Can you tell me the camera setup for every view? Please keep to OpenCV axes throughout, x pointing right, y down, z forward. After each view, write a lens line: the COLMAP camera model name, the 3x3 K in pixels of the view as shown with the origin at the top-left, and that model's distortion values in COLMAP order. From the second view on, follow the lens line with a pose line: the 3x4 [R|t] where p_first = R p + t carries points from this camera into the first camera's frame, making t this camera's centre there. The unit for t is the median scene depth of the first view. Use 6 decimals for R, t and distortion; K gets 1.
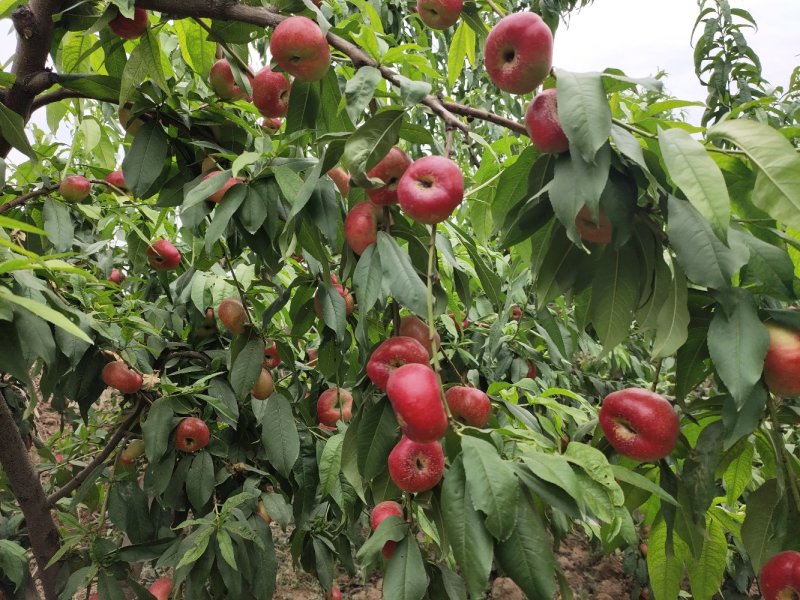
lens RADIAL K [[590.9, 0, 400.0], [0, 590.9, 300.0], [0, 0, 1]] dist [0.004068, -0.003966]
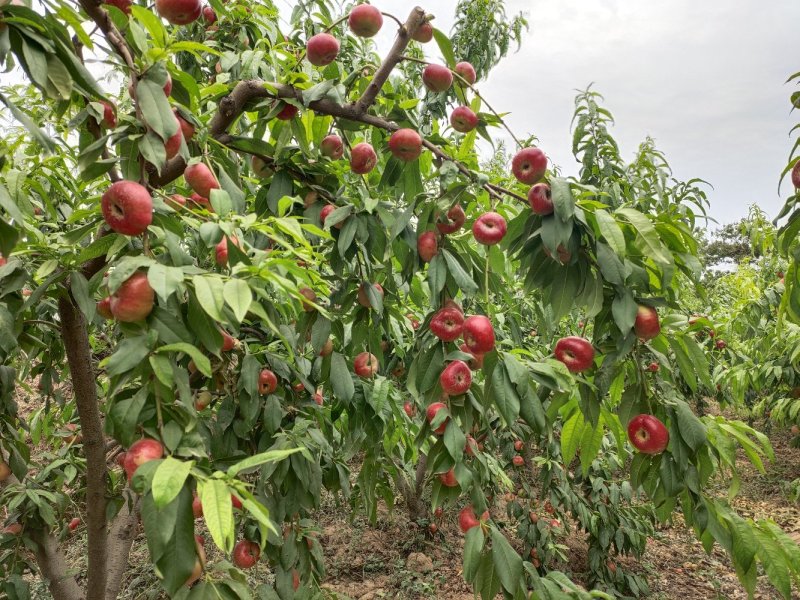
lens RADIAL K [[590.9, 0, 400.0], [0, 590.9, 300.0], [0, 0, 1]] dist [0.004068, -0.003966]
pose [[0.975404, 0.052270, 0.214136, -0.607440], [-0.041553, 0.997662, -0.054250, 0.162746], [-0.216471, 0.044018, 0.975296, -0.813357]]
